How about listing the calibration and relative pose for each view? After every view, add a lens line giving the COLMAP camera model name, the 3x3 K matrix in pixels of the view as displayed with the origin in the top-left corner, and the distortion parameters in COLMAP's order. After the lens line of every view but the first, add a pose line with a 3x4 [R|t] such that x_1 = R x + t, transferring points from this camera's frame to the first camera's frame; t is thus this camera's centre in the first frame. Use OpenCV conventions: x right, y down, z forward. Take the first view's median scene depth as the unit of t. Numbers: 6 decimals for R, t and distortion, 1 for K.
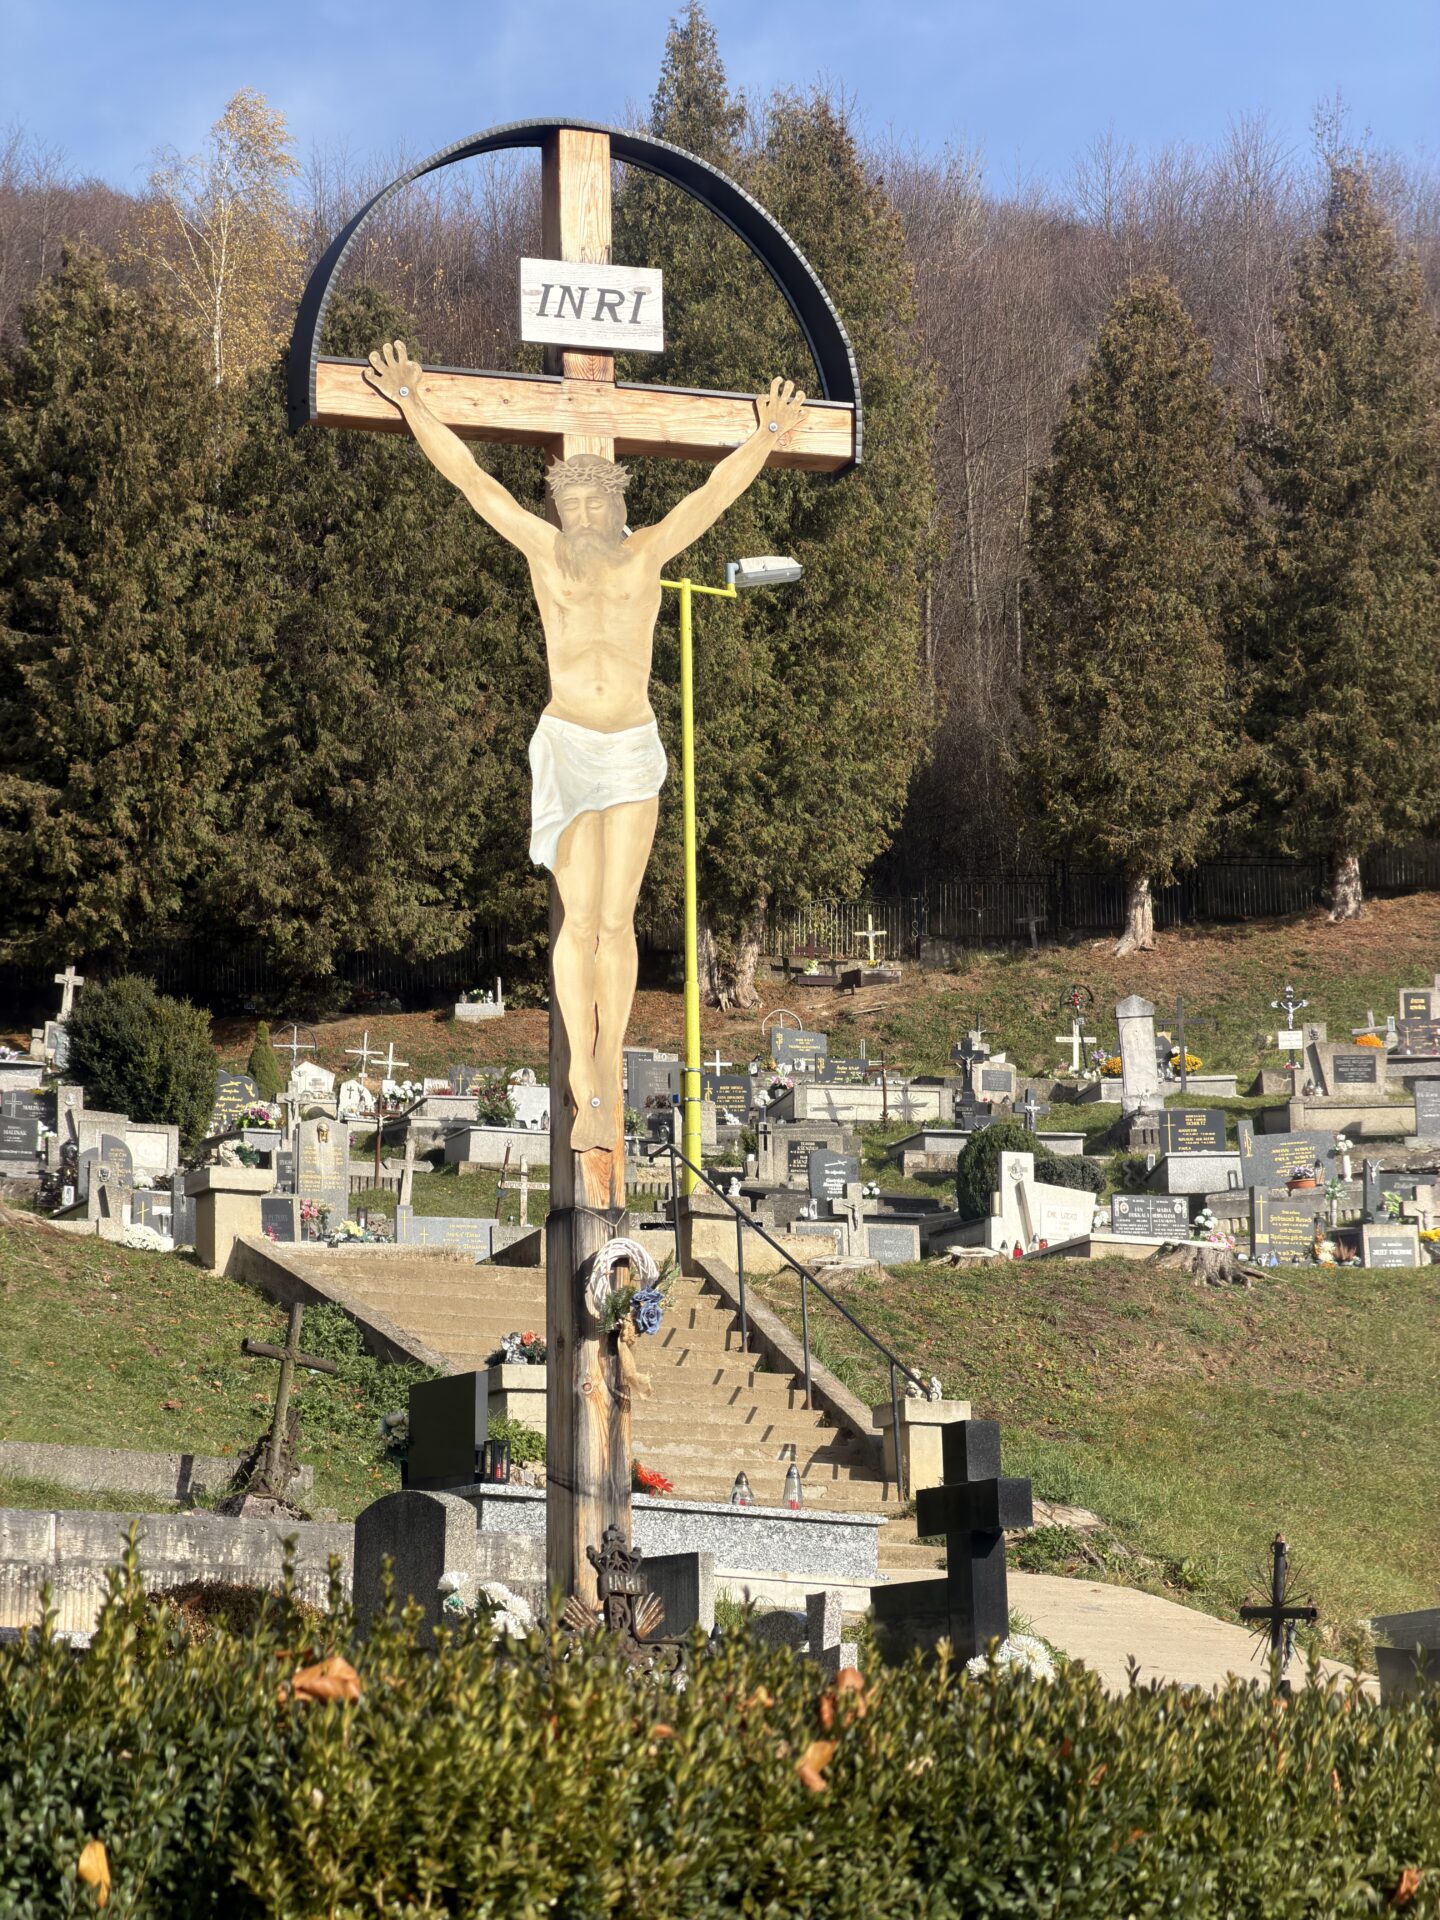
lens RADIAL K [[5622.5, 0, 720.0], [0, 5622.5, 960.0], [0, 0, 1]] dist [-0.059373, -0.049342]
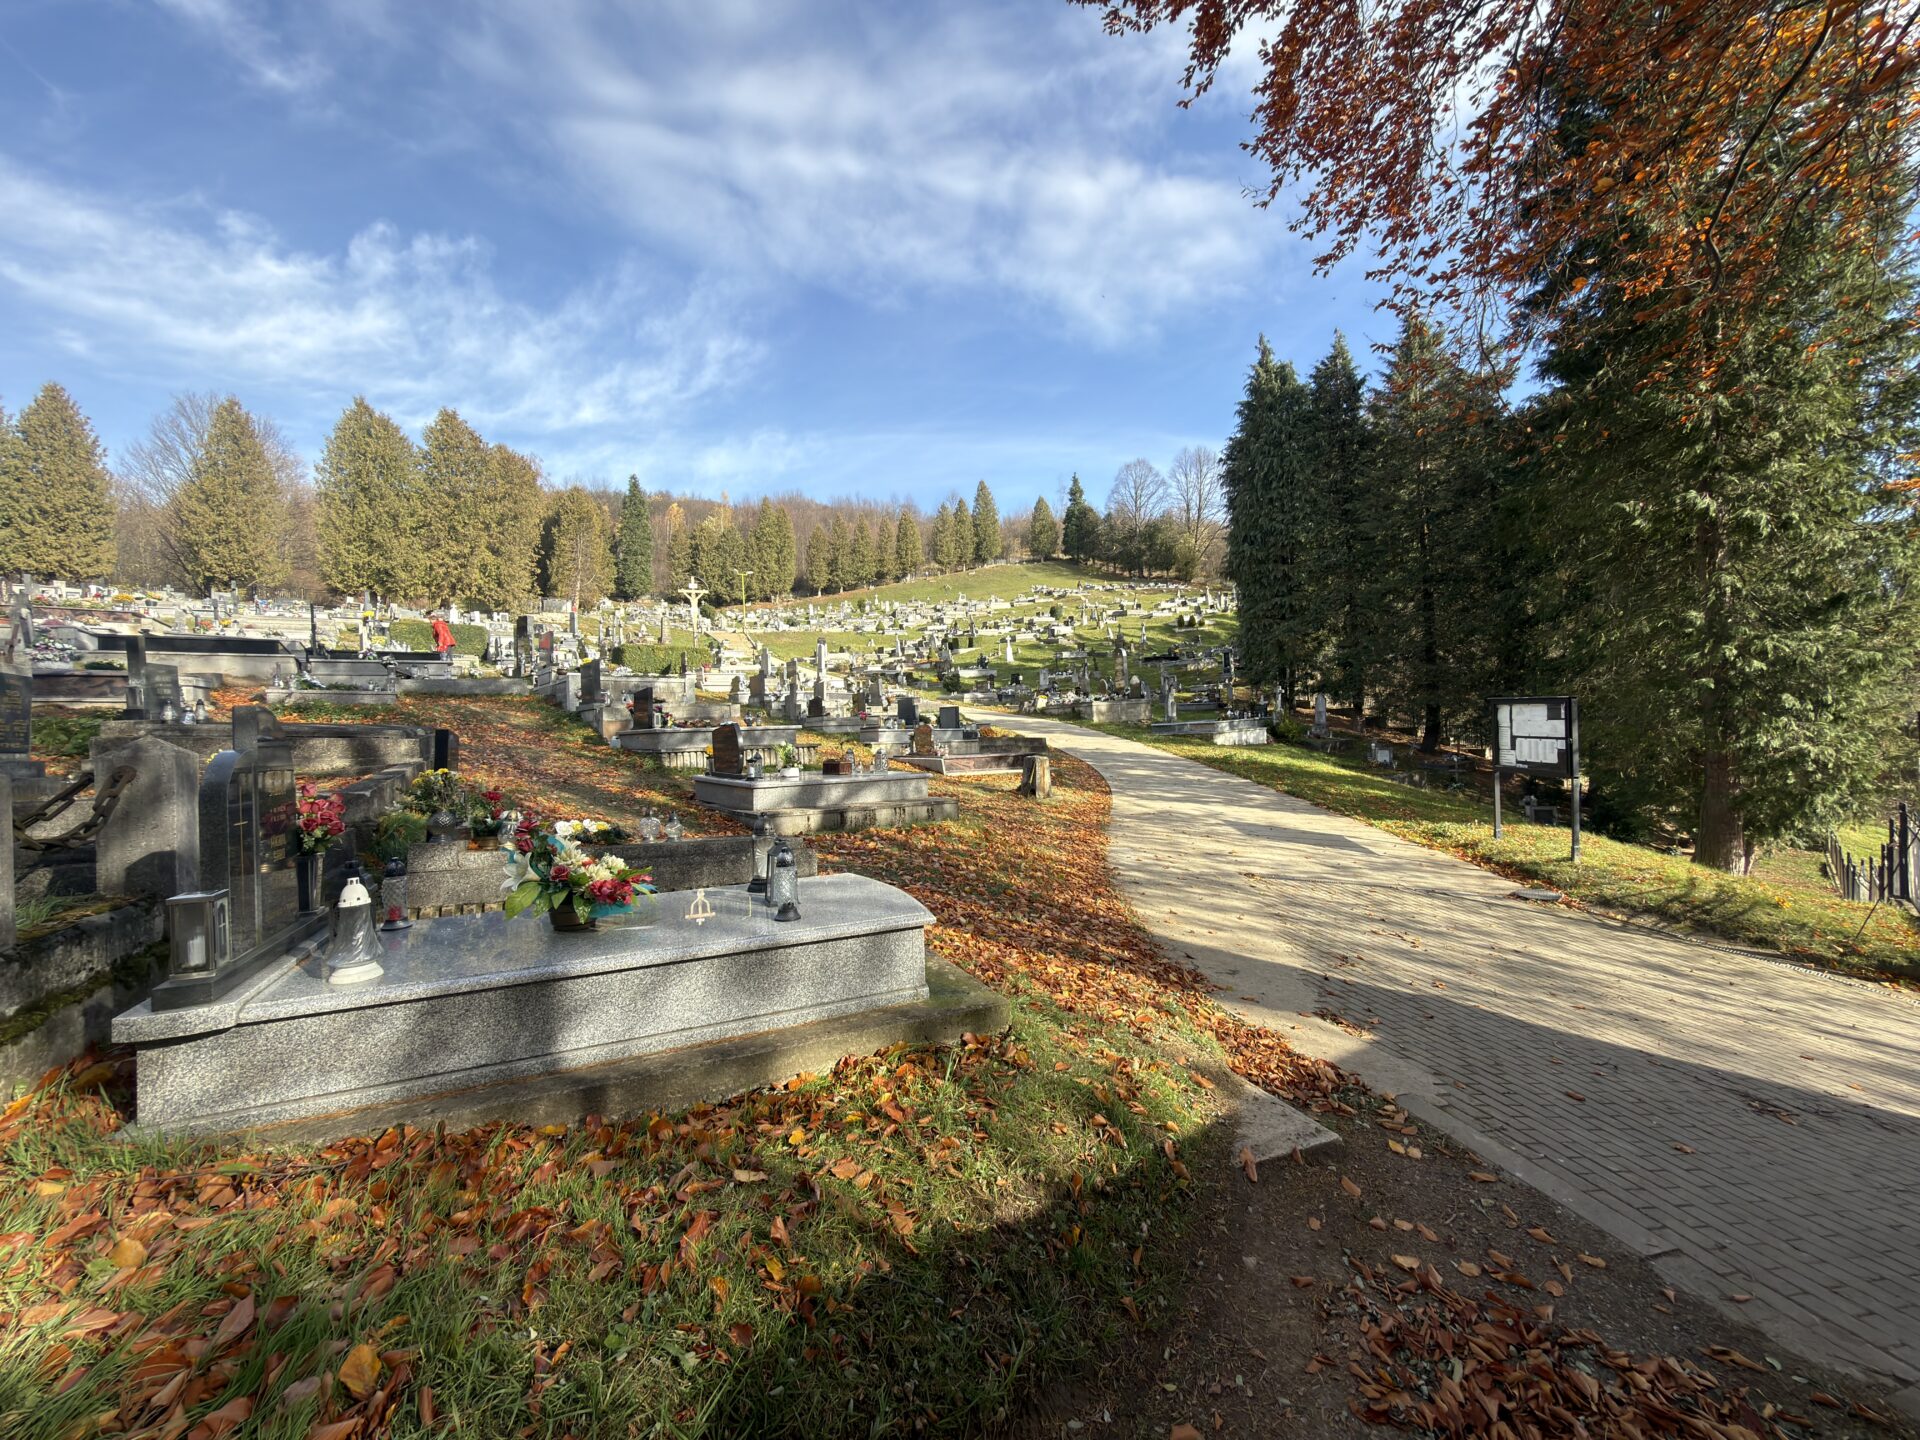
lens RADIAL K [[763.4, 0, 953.8], [0, 763.4, 708.7], [0, 0, 1]] dist [0.000149, 0.000042]
pose [[0.985196, -0.033960, 0.168037, 0.096401], [0.006735, 0.987094, 0.160003, -0.026652], [-0.171301, -0.156503, 0.972709, -0.426088]]
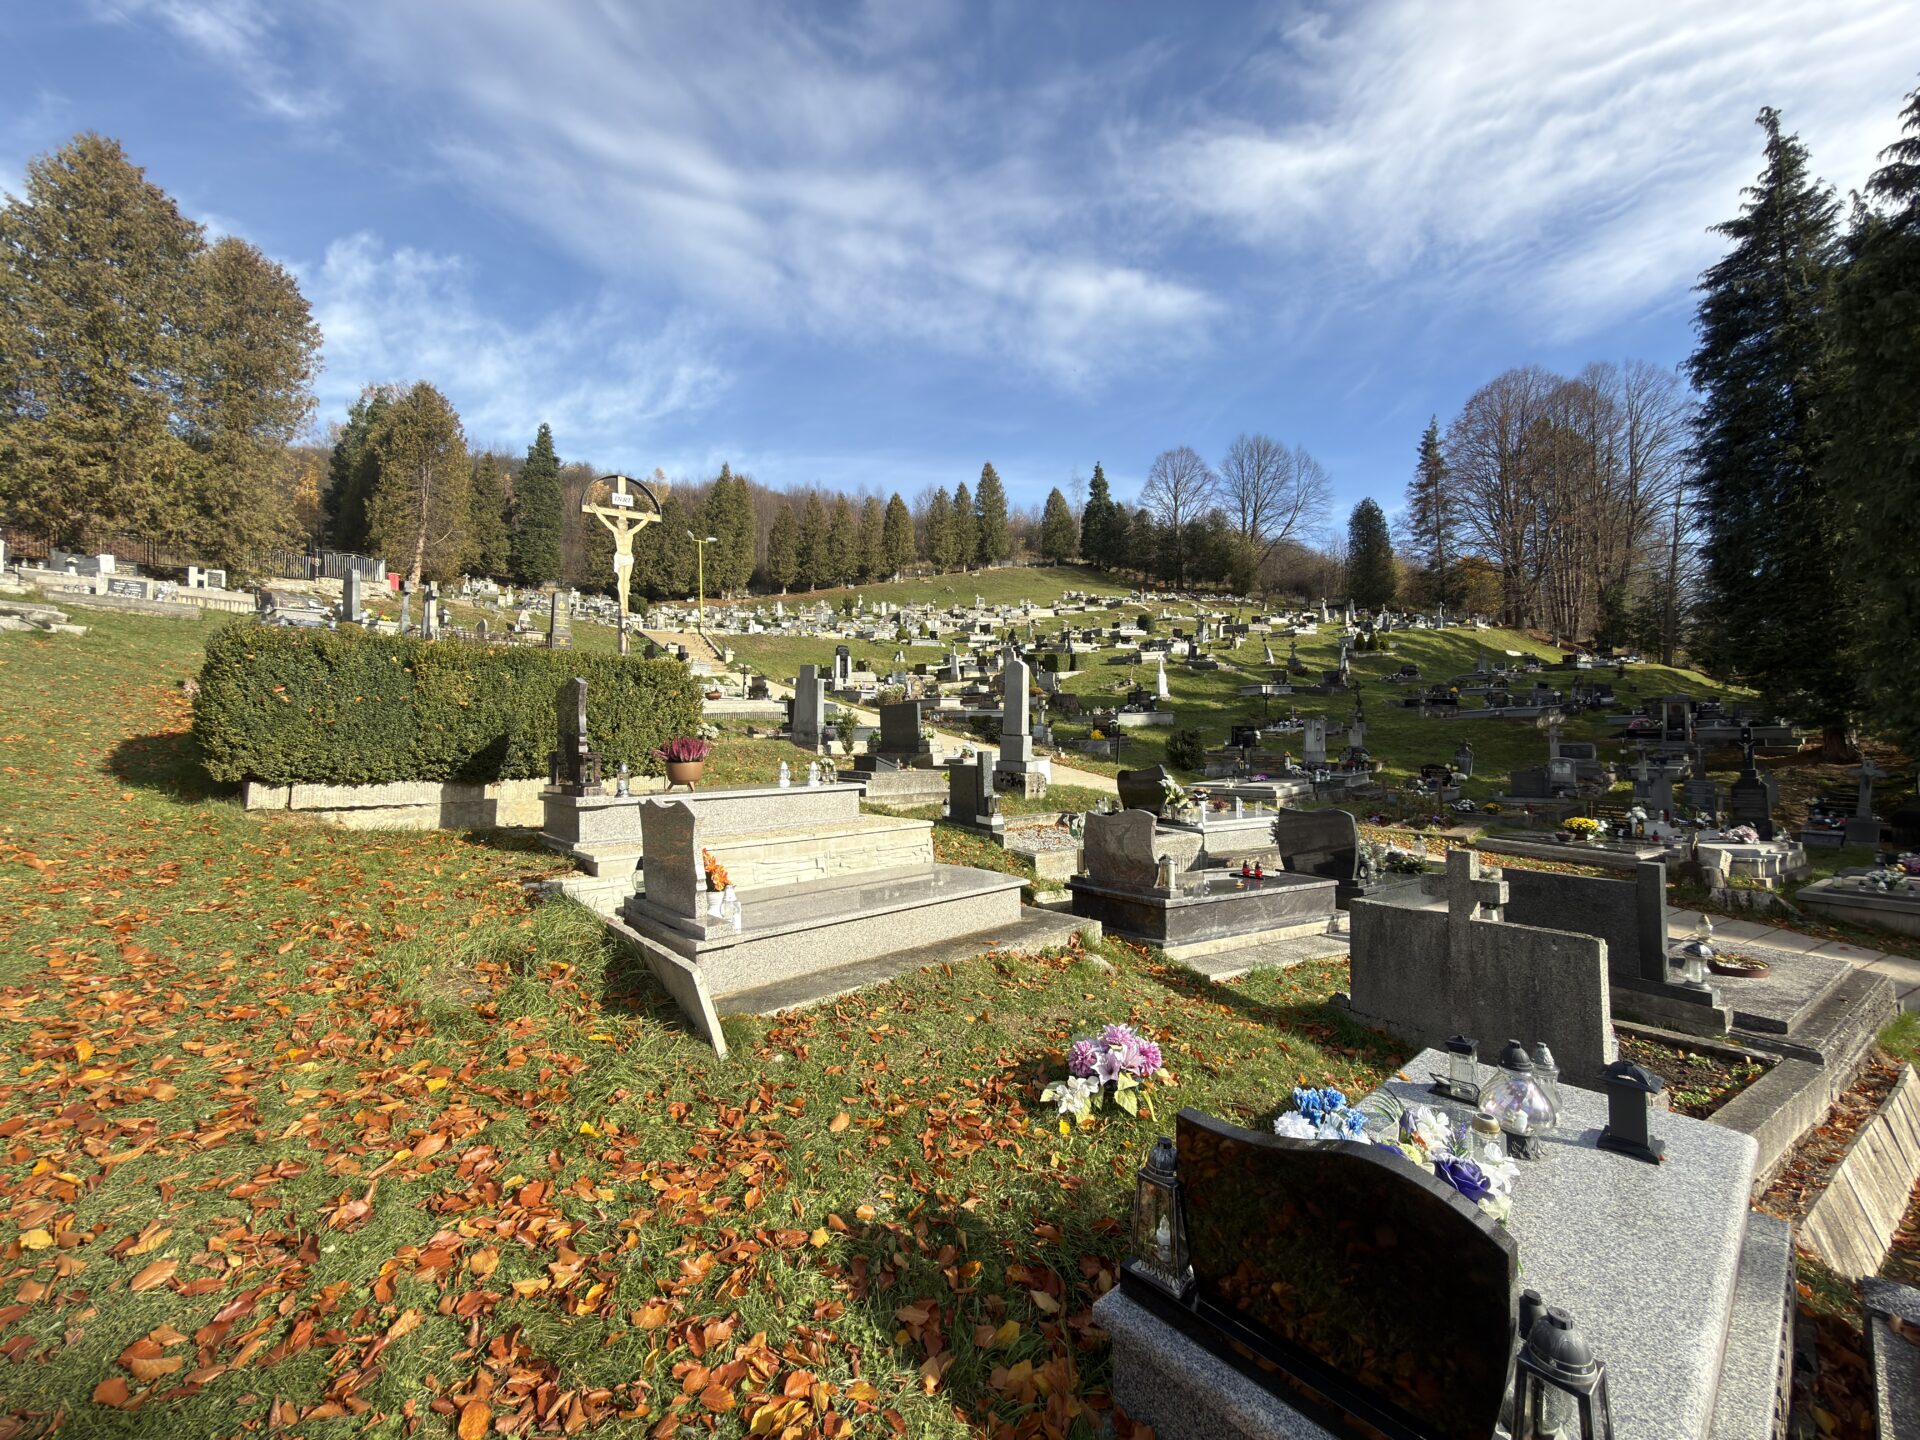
lens RADIAL K [[741.2, 0, 960.0], [0, 741.2, 720.0], [0, 0, 1]] dist [-0.018690, -0.000042]
pose [[0.960890, -0.007302, 0.276834, 0.032884], [-0.036743, 0.987453, 0.153579, 0.002478], [-0.274482, -0.157744, 0.948565, -0.033063]]
